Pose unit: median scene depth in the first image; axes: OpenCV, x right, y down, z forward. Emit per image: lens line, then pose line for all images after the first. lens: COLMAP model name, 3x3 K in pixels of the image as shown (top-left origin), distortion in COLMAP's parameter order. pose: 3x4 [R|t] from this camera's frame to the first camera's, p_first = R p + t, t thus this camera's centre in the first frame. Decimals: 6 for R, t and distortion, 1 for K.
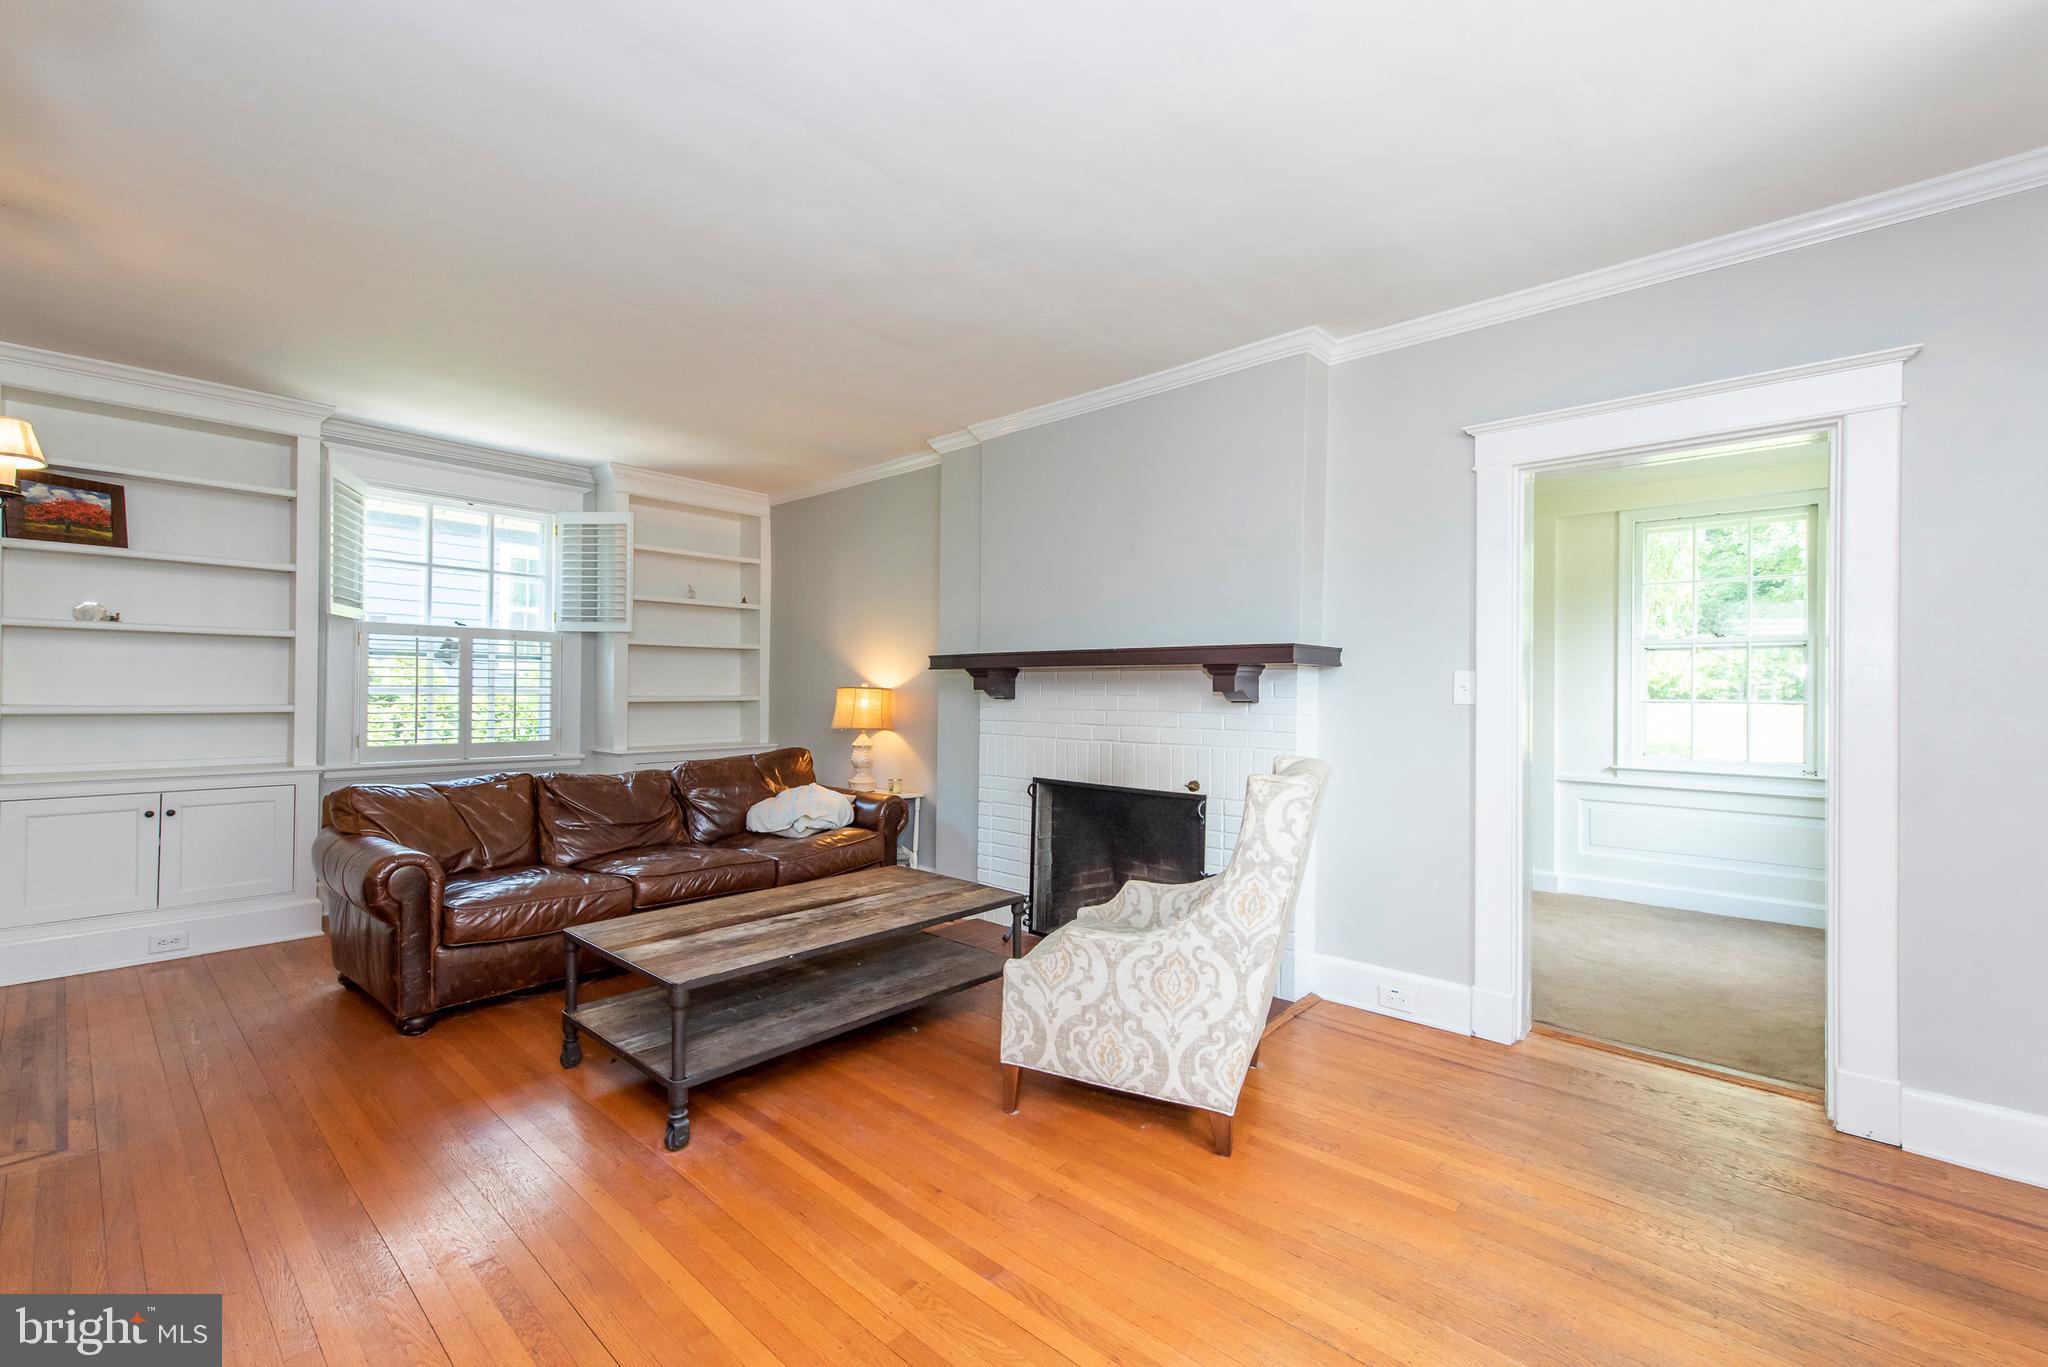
lens RADIAL K [[851.3, 0, 1022.5], [0, 851.3, 689.0], [0, 0, 1]] dist [-0.001334, -0.000003]
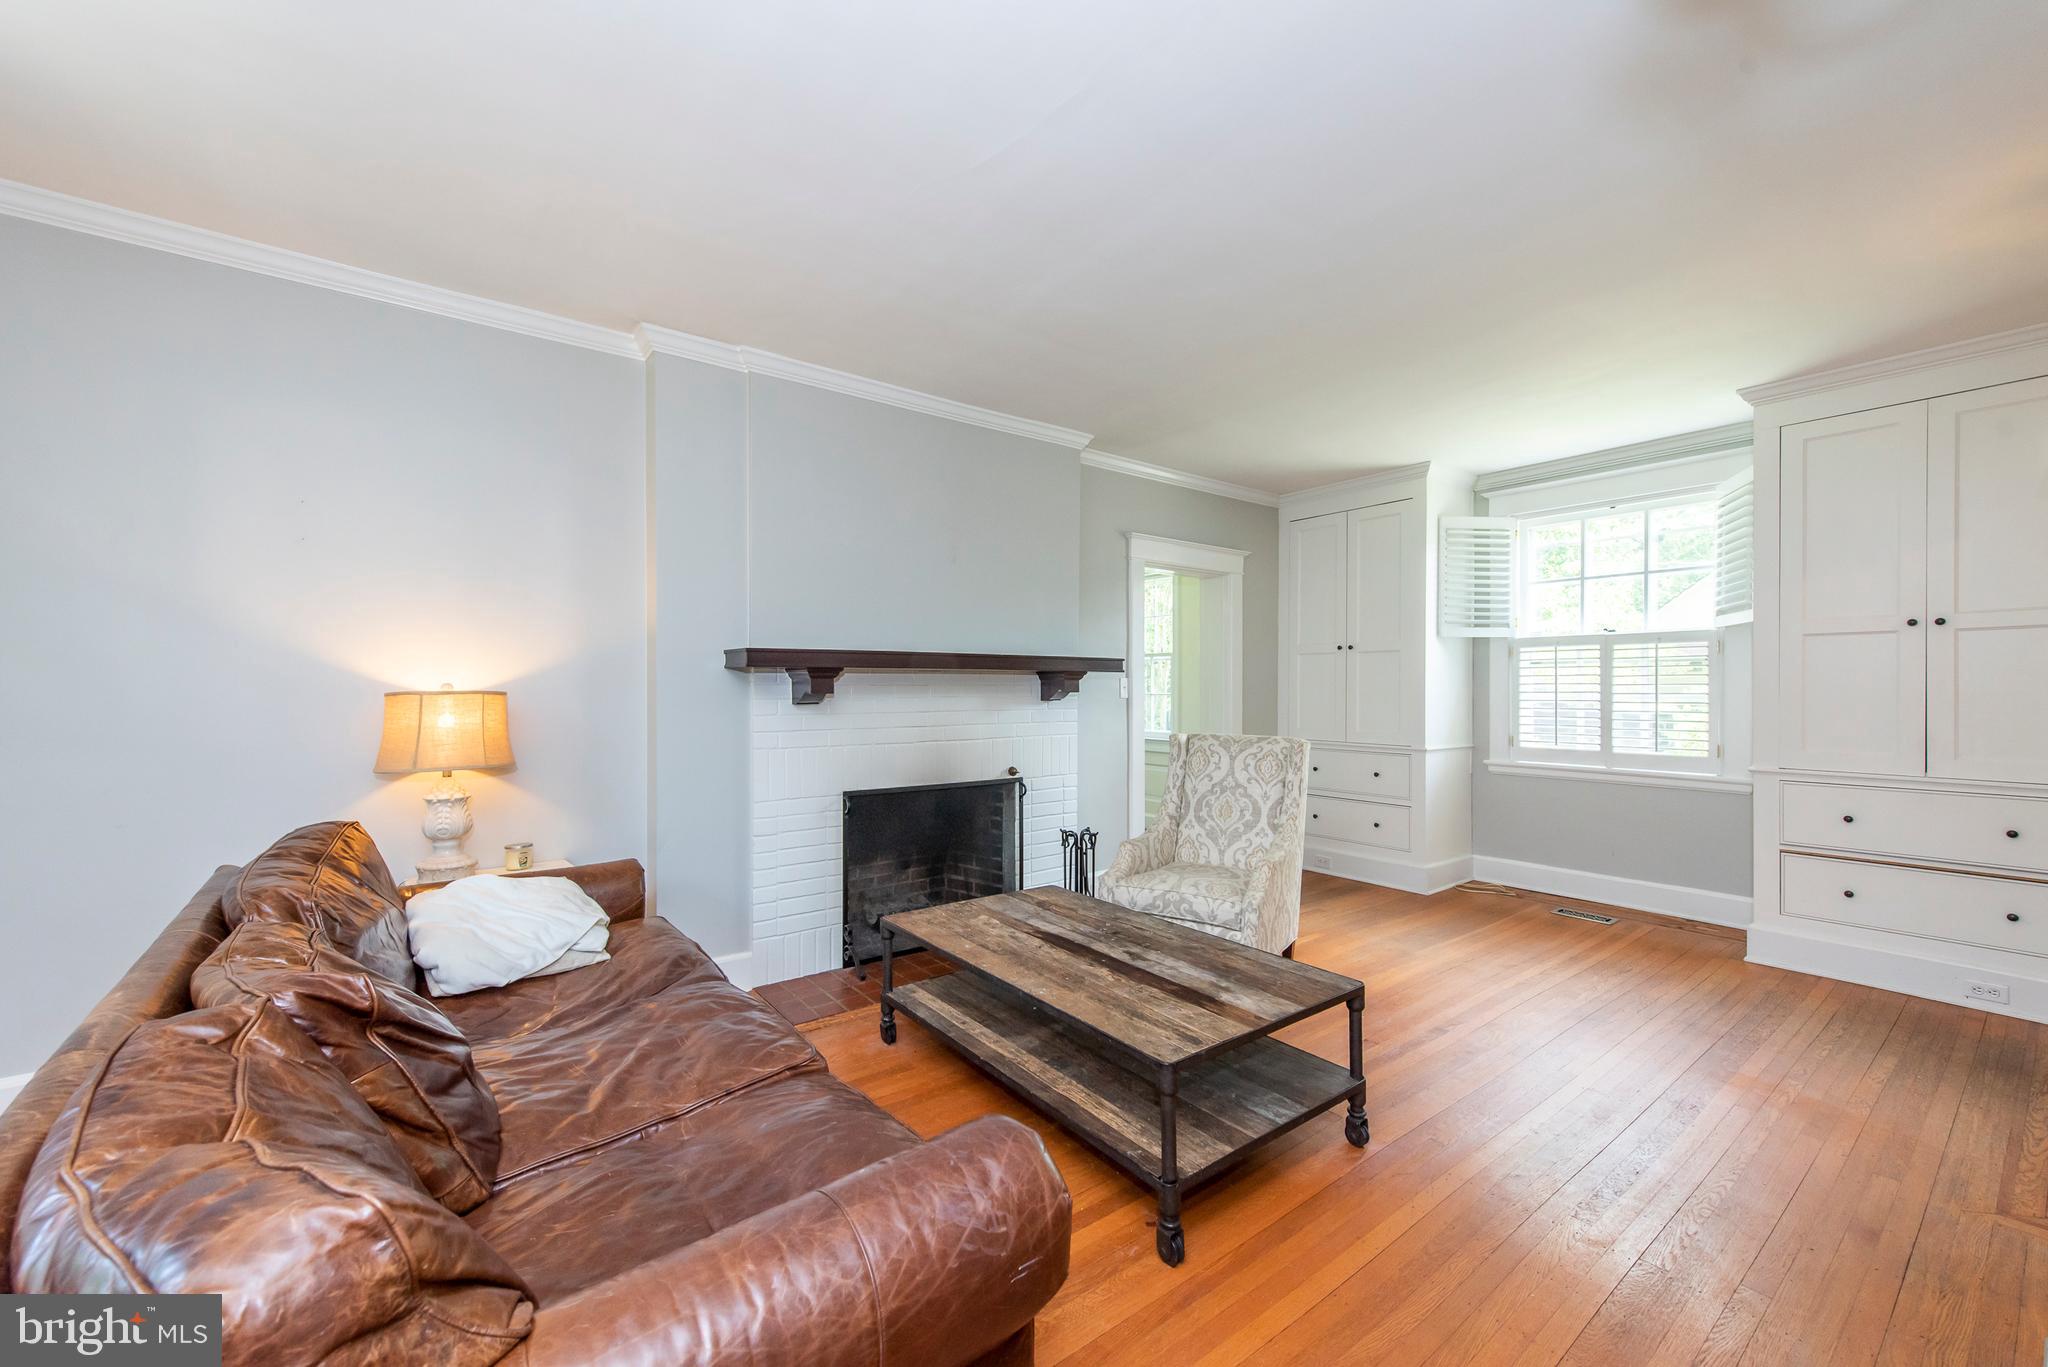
lens RADIAL K [[797.4, 0, 1033.1], [0, 797.4, 688.9], [0, 0, 1]] dist [0.010068, -0.003202]
pose [[0.182910, -0.009237, 0.983086, -1.094644], [-0.002244, 0.999949, 0.009813, -0.017289], [-0.983127, -0.004001, 0.182880, 0.926823]]
